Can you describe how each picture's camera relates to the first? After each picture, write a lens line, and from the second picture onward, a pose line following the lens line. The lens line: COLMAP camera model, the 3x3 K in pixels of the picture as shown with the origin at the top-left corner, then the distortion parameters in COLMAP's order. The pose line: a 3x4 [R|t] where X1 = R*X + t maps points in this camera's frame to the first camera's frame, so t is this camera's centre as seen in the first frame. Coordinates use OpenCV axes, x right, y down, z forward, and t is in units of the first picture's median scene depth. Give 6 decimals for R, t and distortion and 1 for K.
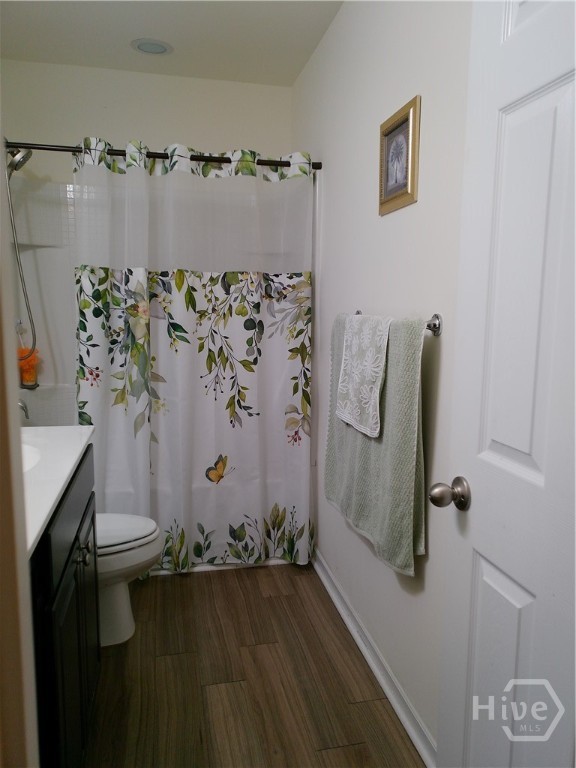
lens RADIAL K [[603.8, 0, 287.4], [0, 603.8, 396.5], [0, 0, 1]] dist [0.041315, -0.023615]
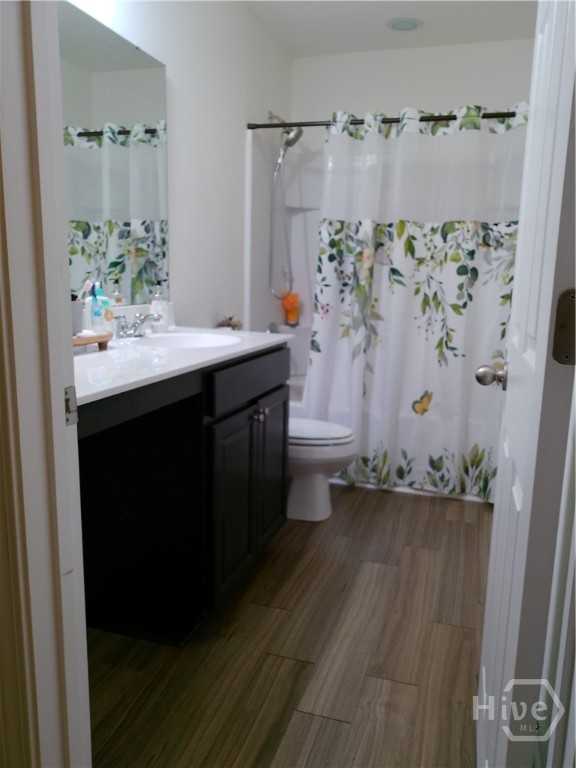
lens RADIAL K [[603.8, 0, 287.4], [0, 603.8, 396.5], [0, 0, 1]] dist [0.041315, -0.023615]
pose [[0.868324, 0.111086, -0.483398, 0.220253], [-0.097356, 0.993811, 0.053500, 0.078521], [0.486349, 0.000607, 0.873764, -0.102068]]
